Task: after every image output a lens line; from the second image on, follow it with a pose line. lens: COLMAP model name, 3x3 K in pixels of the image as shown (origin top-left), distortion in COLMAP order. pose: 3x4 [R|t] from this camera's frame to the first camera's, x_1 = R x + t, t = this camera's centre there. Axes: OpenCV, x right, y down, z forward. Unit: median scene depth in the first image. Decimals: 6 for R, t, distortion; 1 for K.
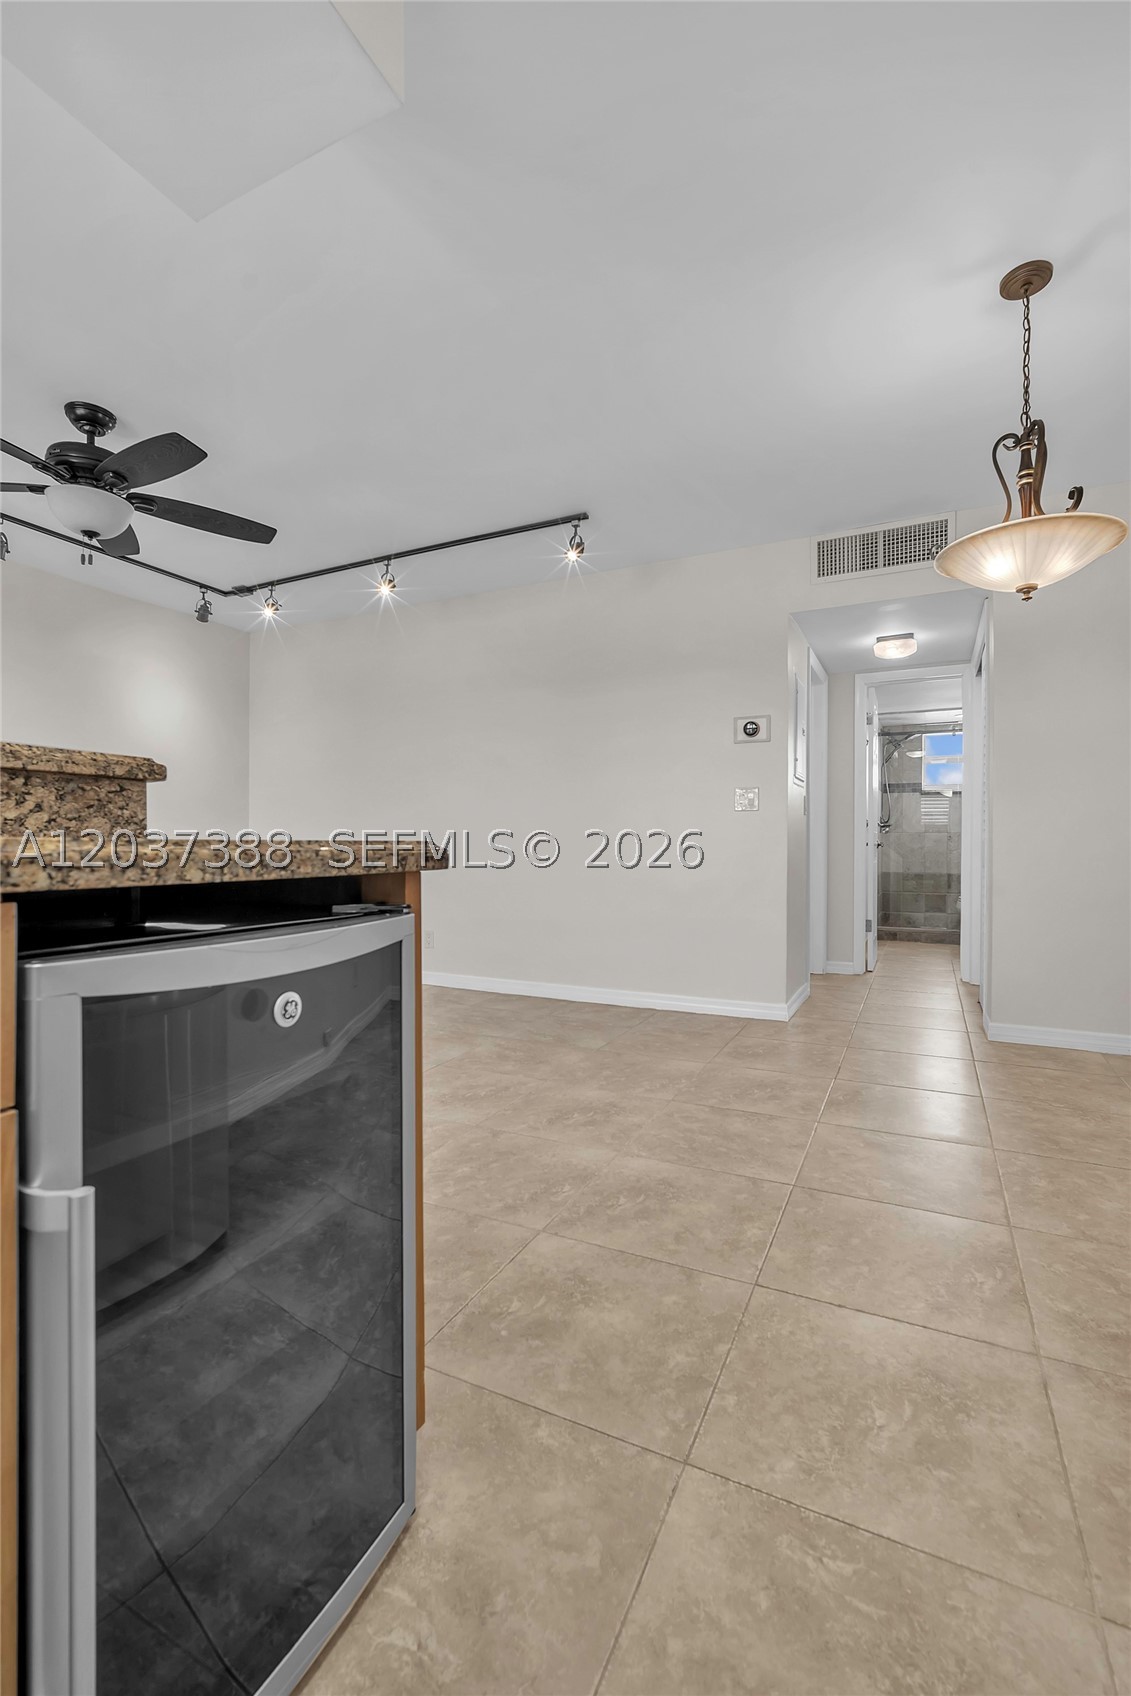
lens RADIAL K [[754.5, 0, 559.6], [0, 754.5, 844.2], [0, 0, 1]] dist [-0.015120, 0.004577]
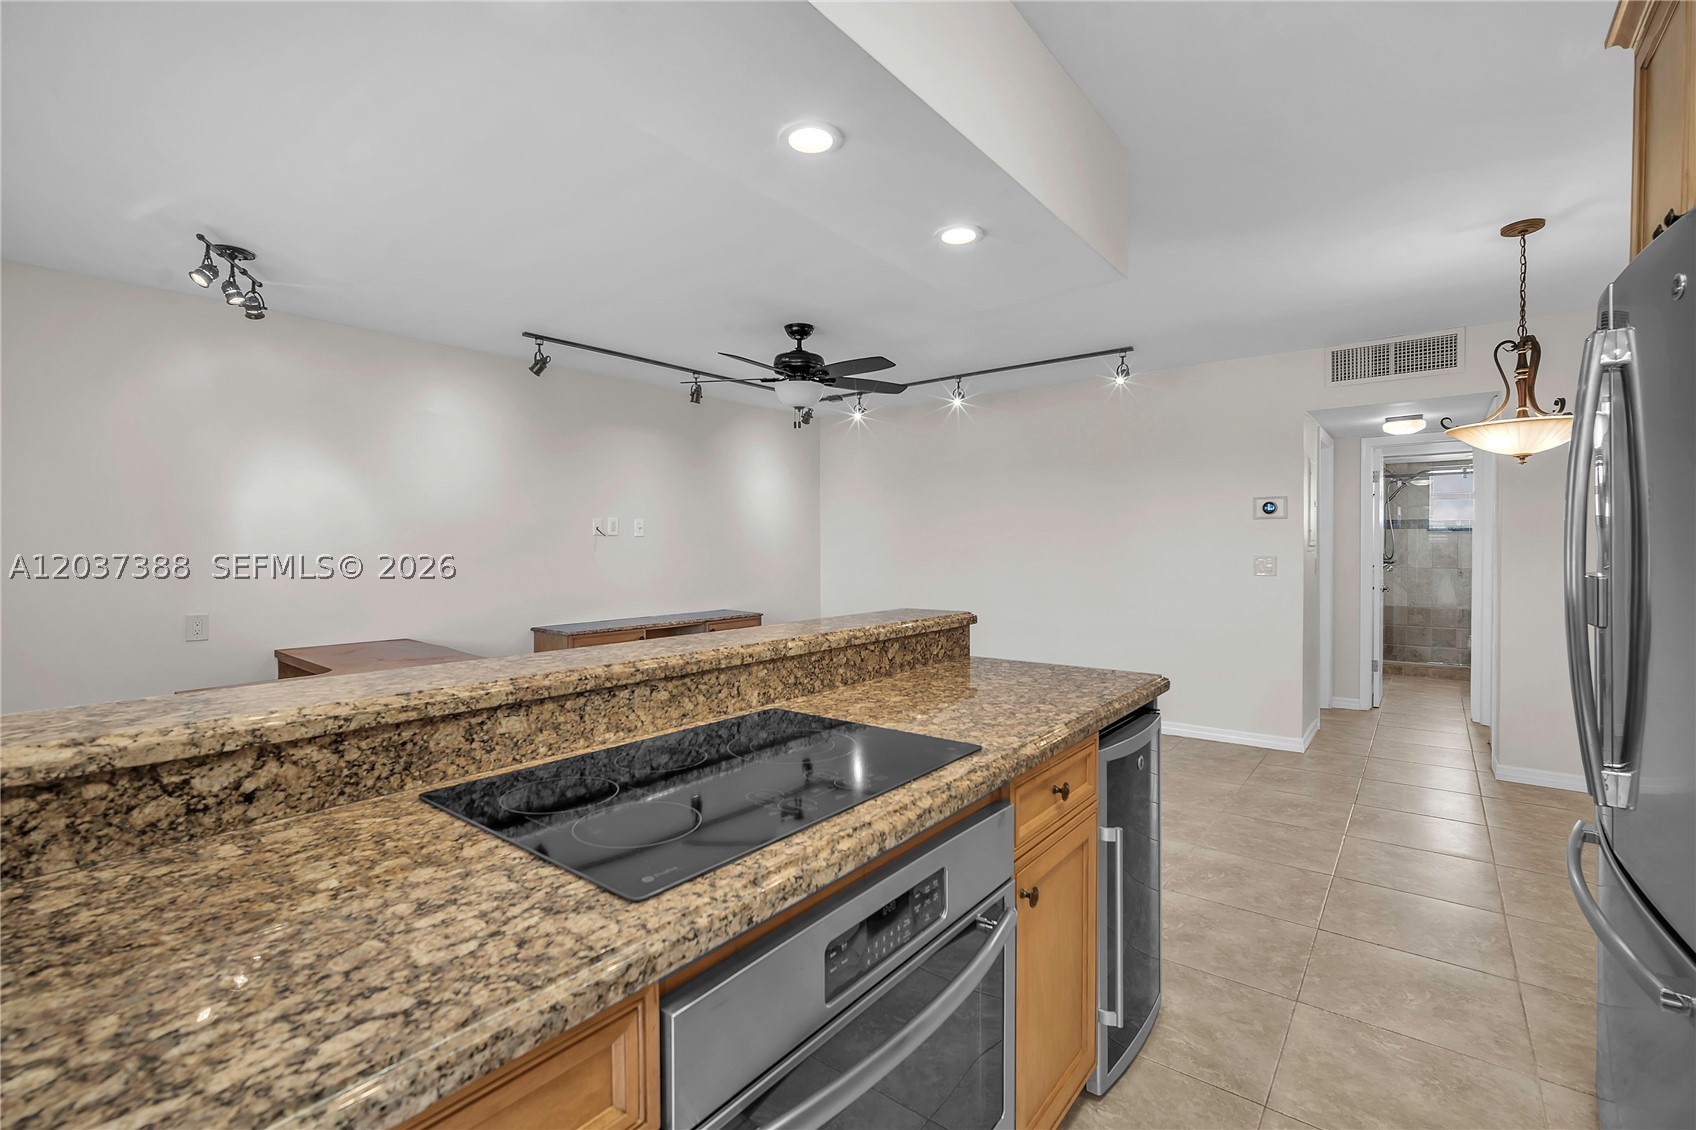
lens RADIAL K [[754.5, 0, 842.1], [0, 754.5, 551.7], [0, 0, 1]] dist [-0.015120, 0.004577]
pose [[0.977373, -0.004366, -0.211477, -0.256860], [0.006194, 0.999949, 0.007983, -0.157841], [0.211431, -0.009113, 0.977350, -0.507483]]
